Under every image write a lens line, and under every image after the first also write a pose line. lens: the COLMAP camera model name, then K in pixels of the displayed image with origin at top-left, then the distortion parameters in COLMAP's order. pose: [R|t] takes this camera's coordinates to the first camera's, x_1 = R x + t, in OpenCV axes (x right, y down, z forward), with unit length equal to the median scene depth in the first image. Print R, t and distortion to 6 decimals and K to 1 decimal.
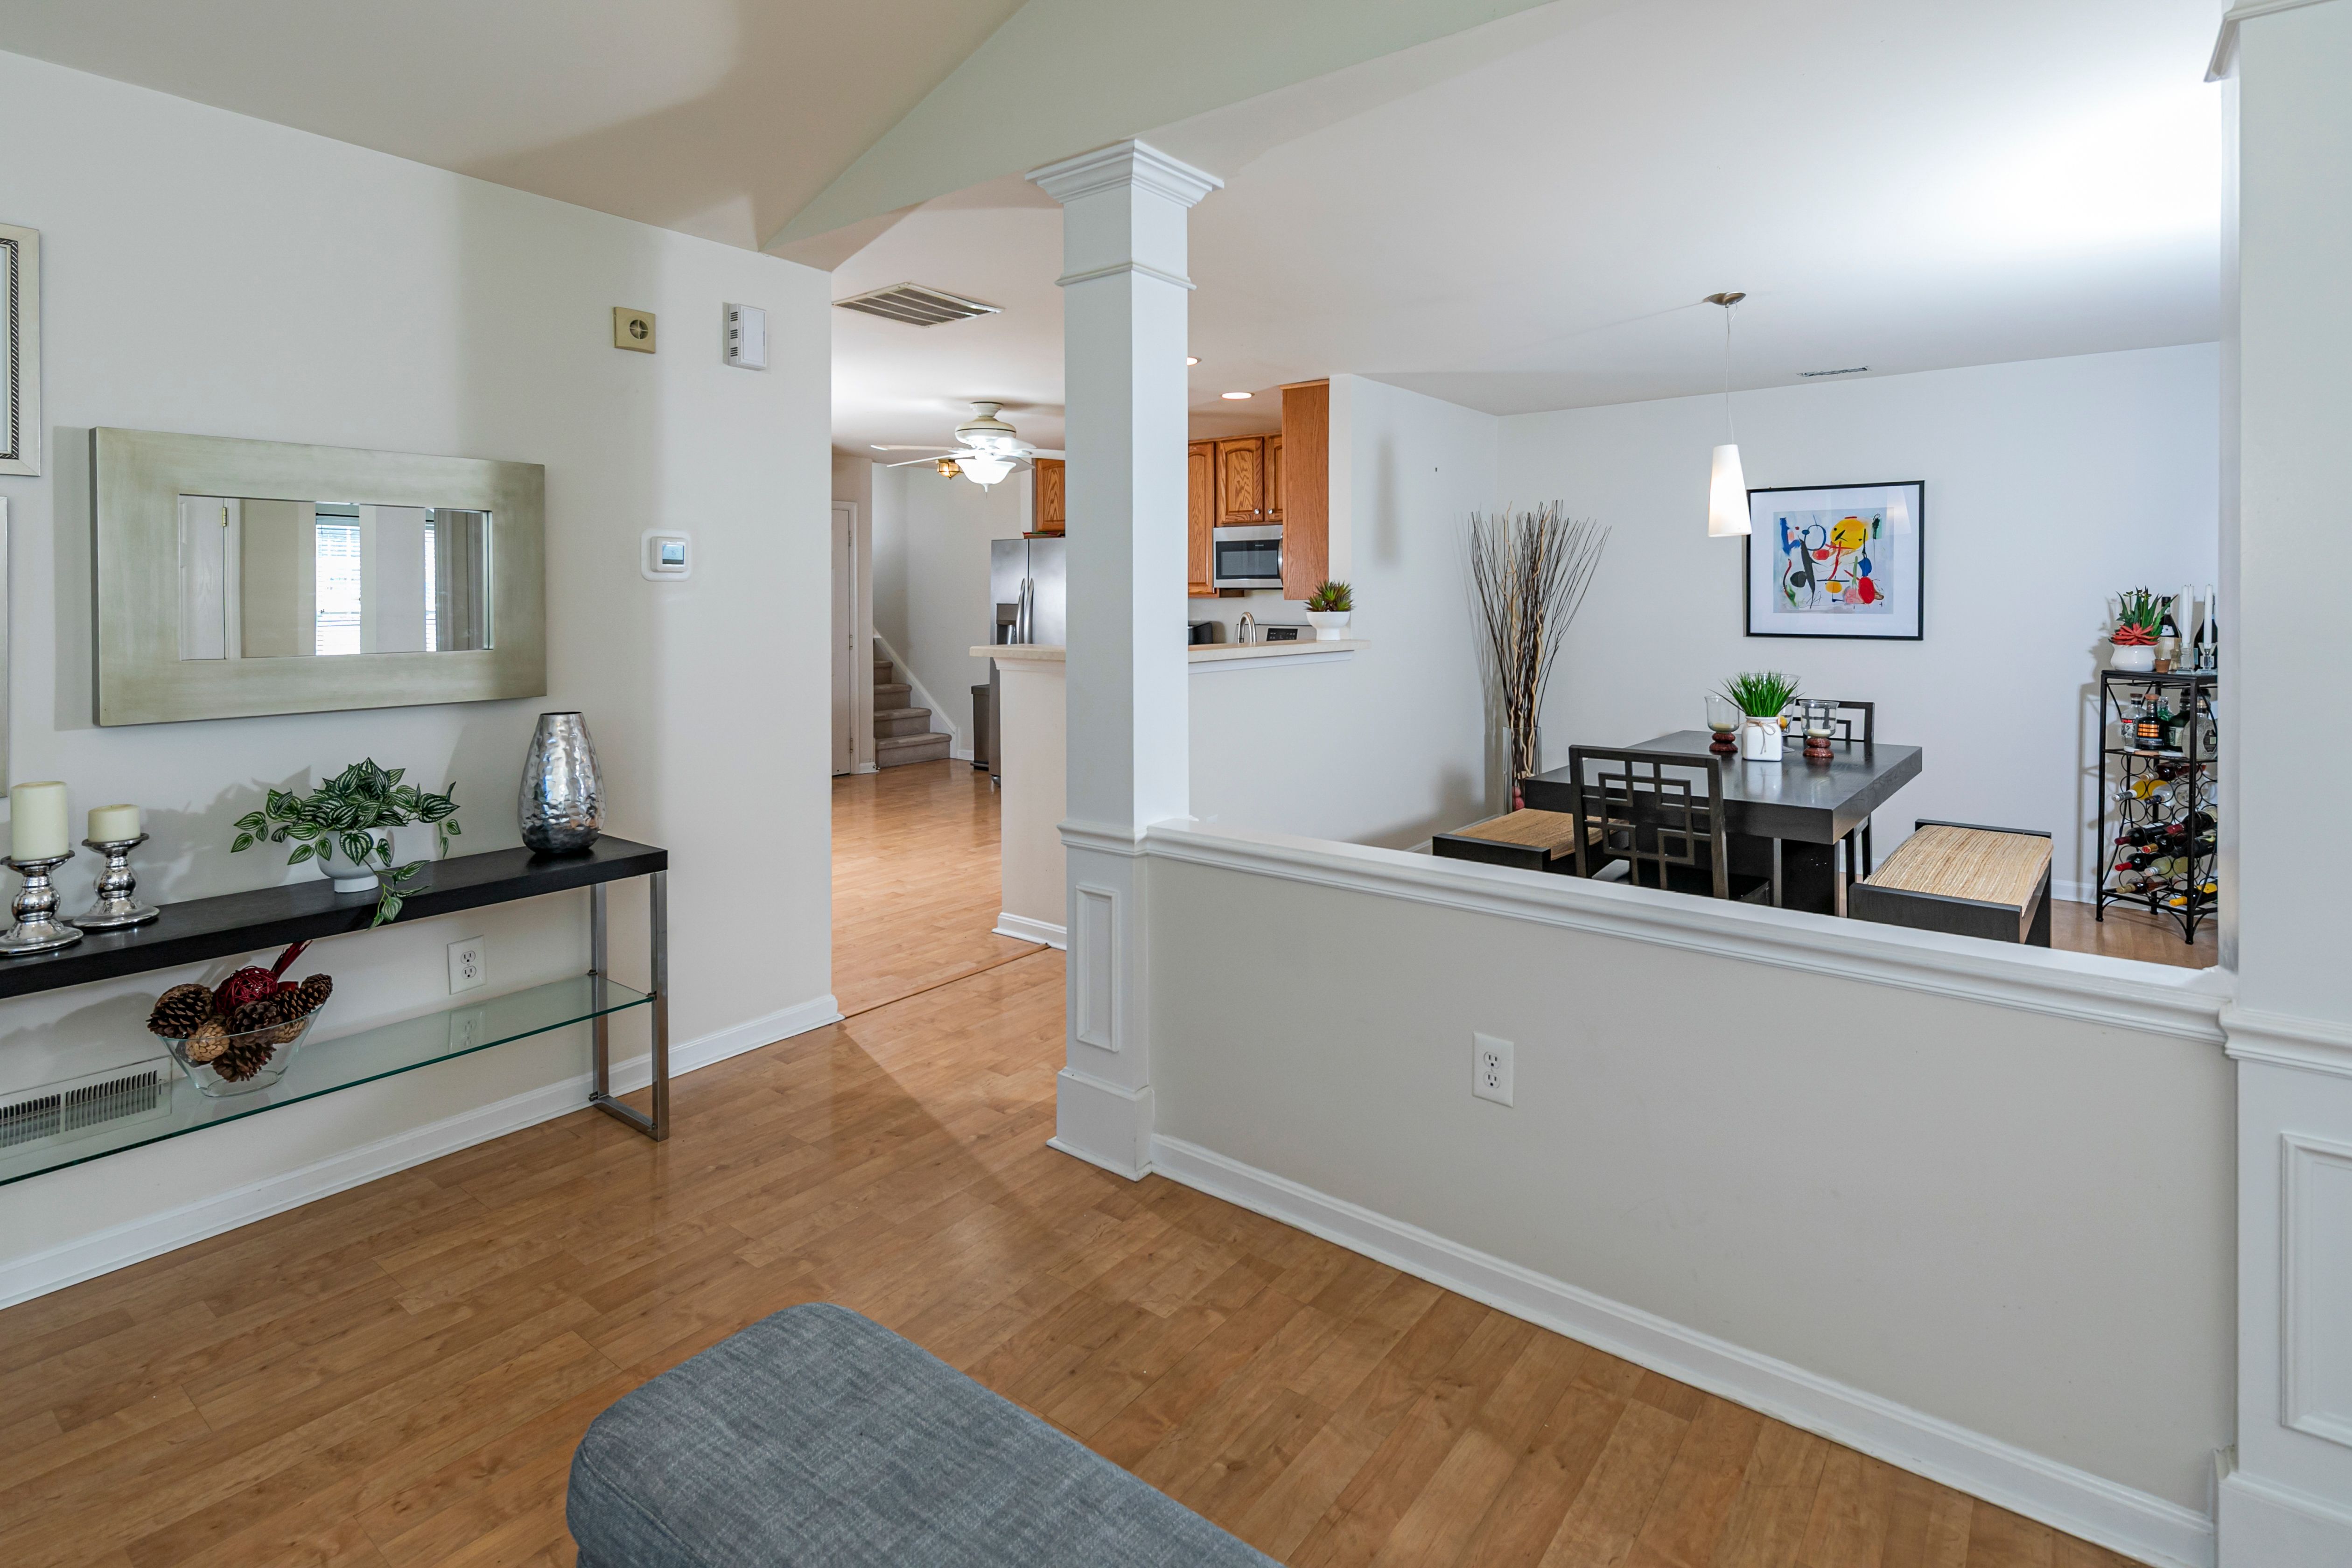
lens RADIAL K [[1147.8, 0, 1180.1], [0, 1147.8, 604.5], [0, 0, 1]] dist [-0.002285, 0.008970]
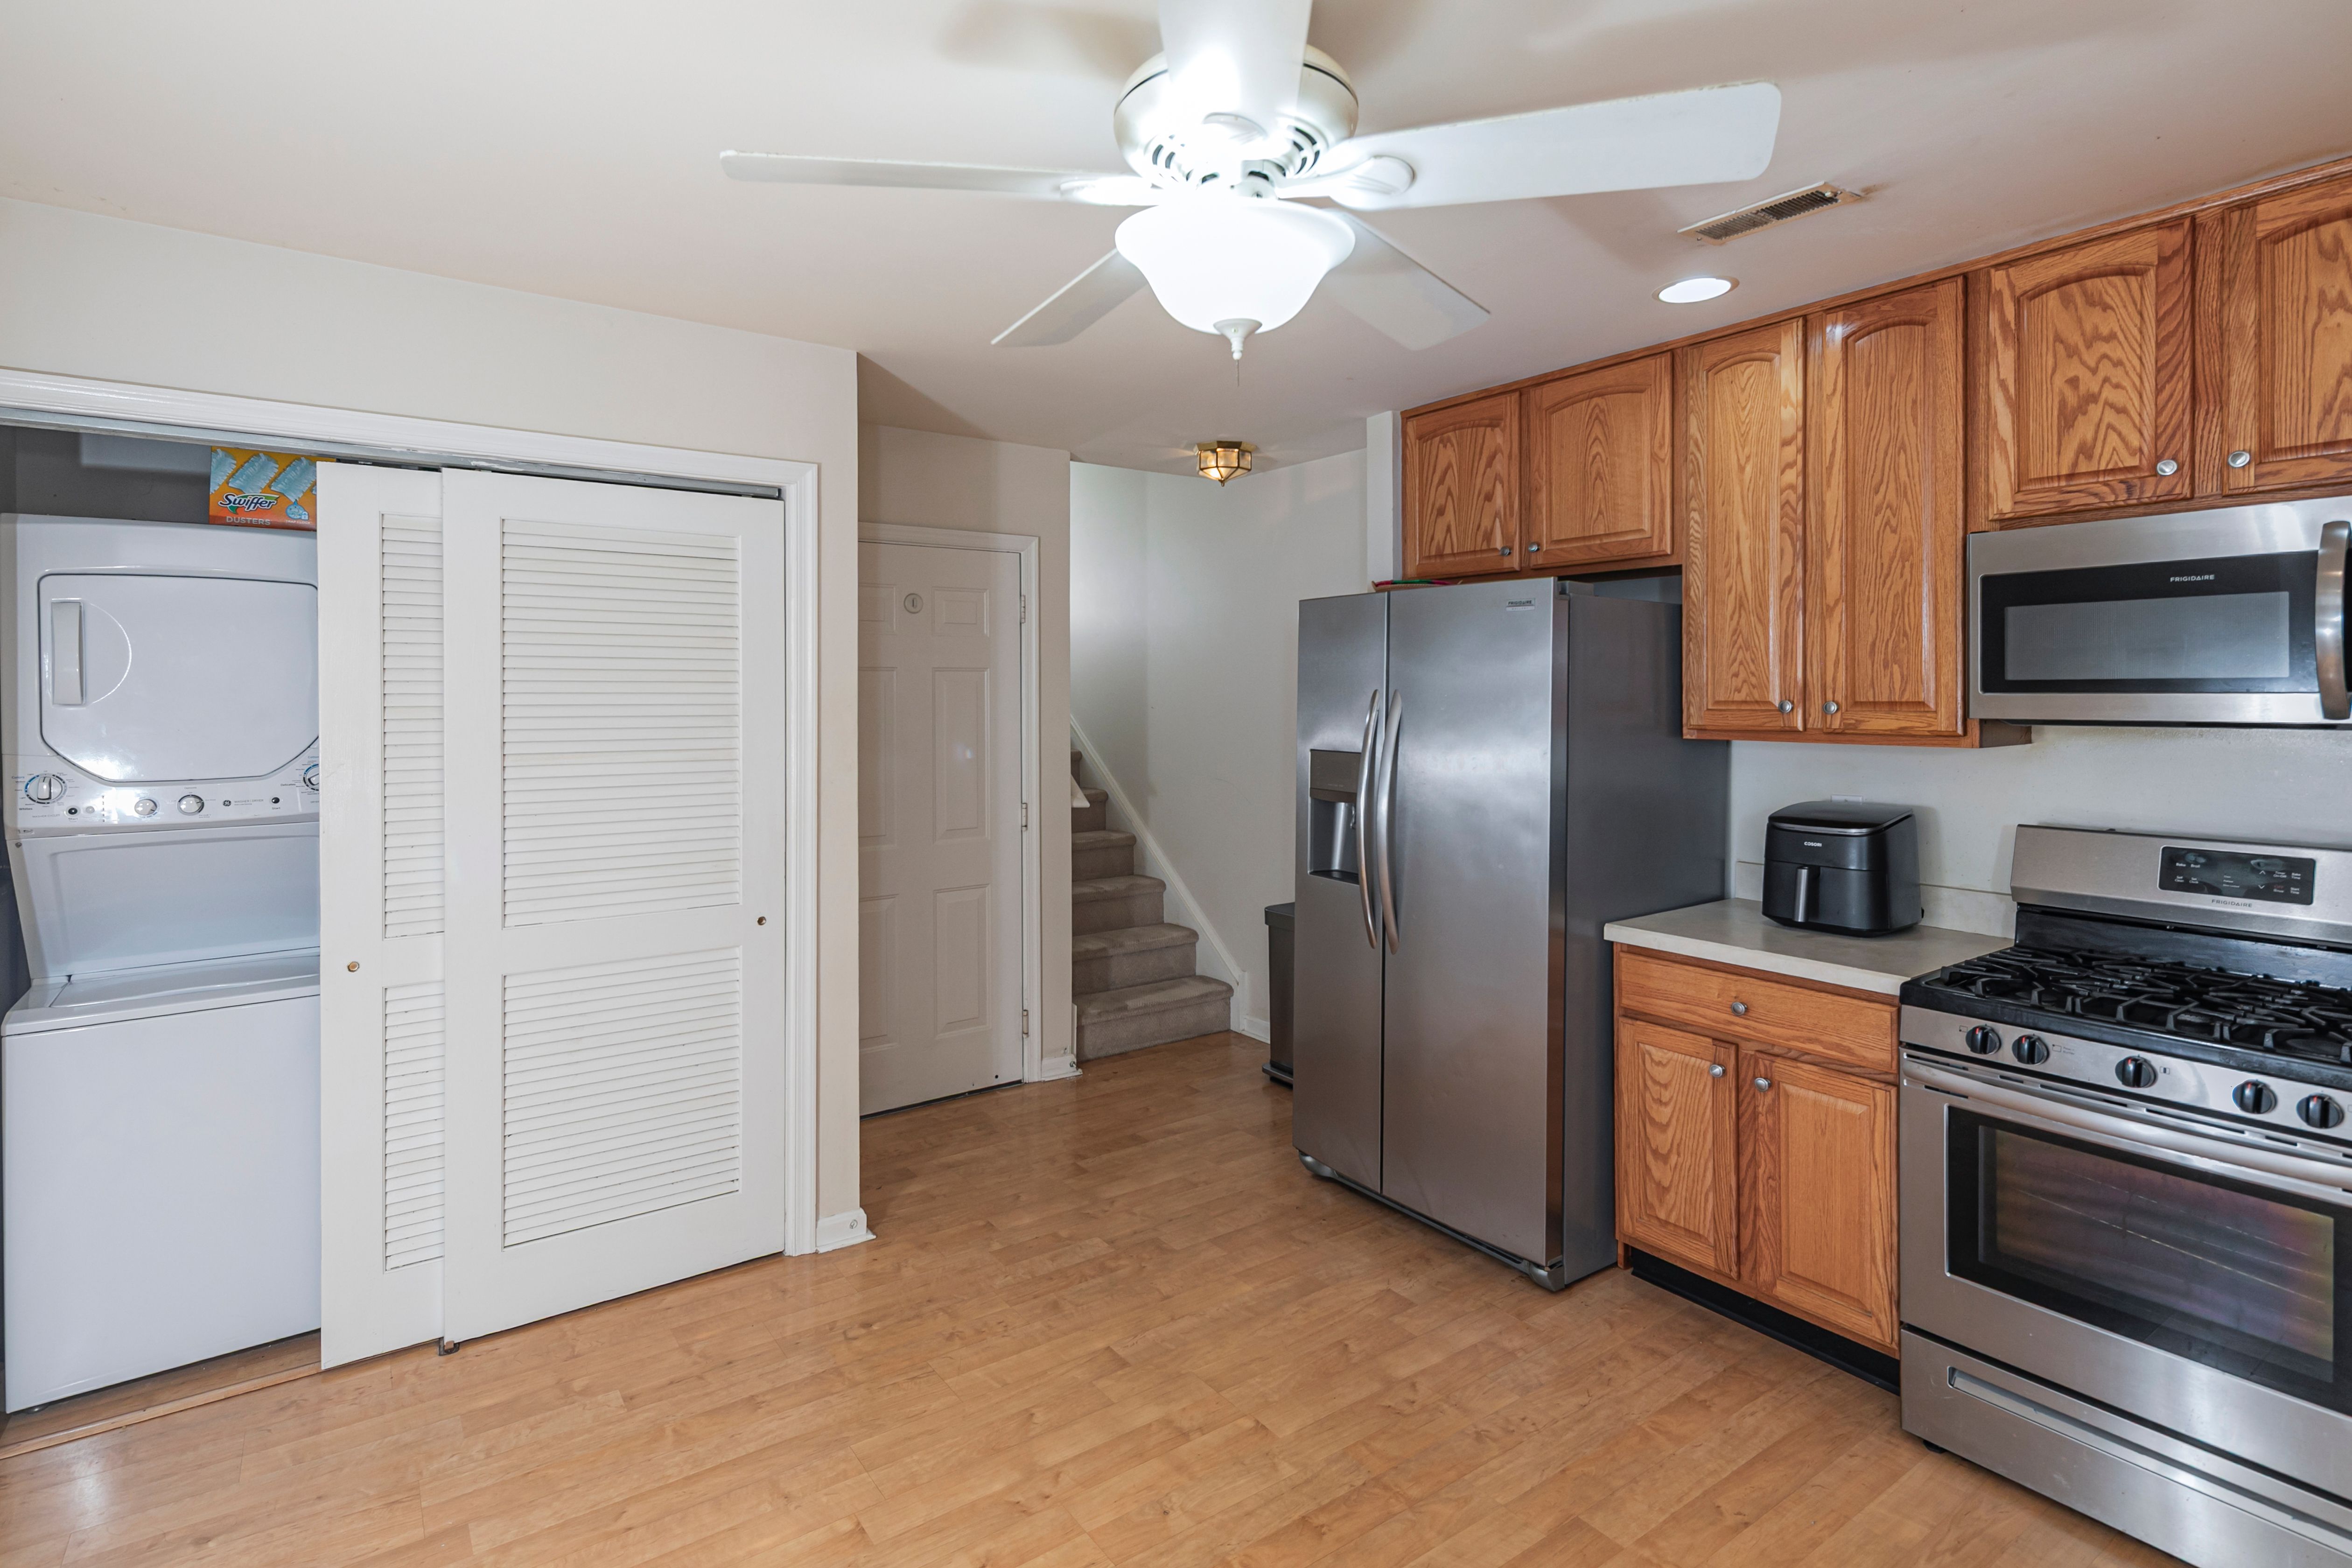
lens RADIAL K [[1158.9, 0, 1170.7], [0, 1158.9, 705.6], [0, 0, 1]] dist [0.029388, -0.012516]
pose [[0.954298, 0.003692, -0.298834, -0.110972], [-0.004179, 0.999991, -0.000991, -0.021822], [0.298828, 0.002195, 0.954305, 0.786652]]
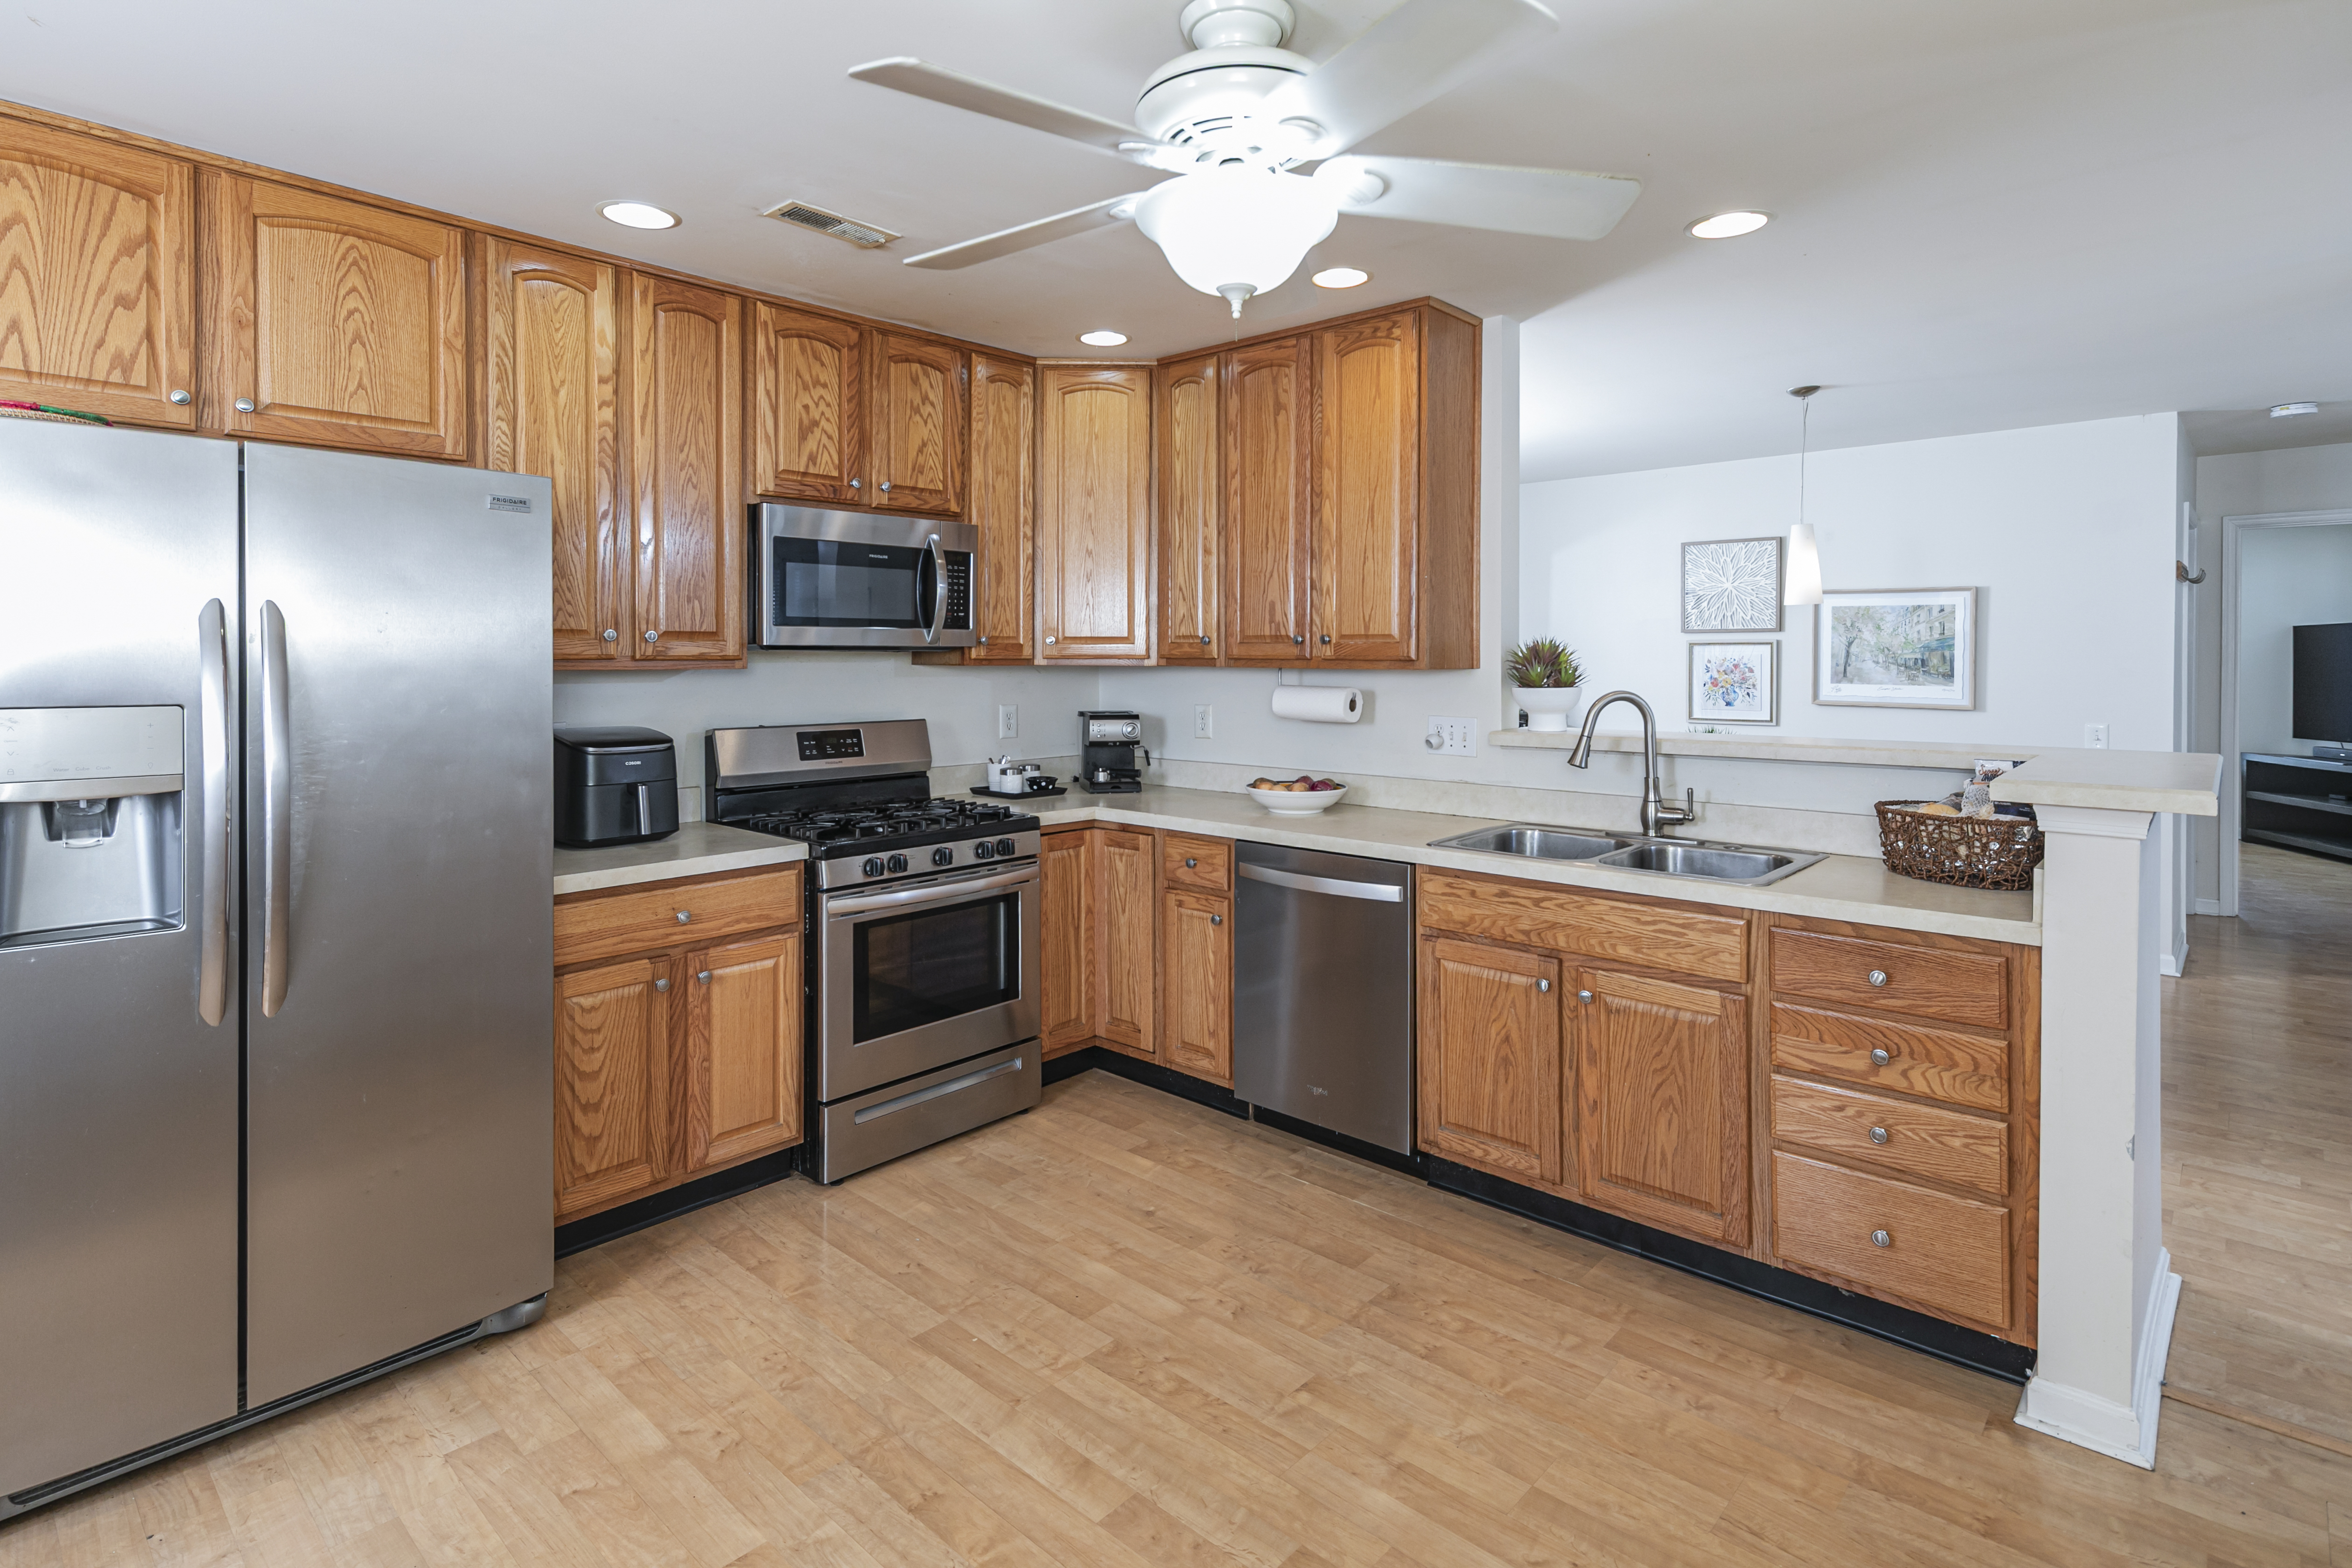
lens RADIAL K [[1175.3, 0, 1174.6], [0, 1175.3, 668.8], [0, 0, 1]] dist [0.022355, -0.010745]
pose [[0.095601, -0.008672, 0.995382, -0.494296], [0.011014, 0.999910, 0.007653, -0.009715], [-0.995359, 0.010231, 0.095687, 1.031965]]
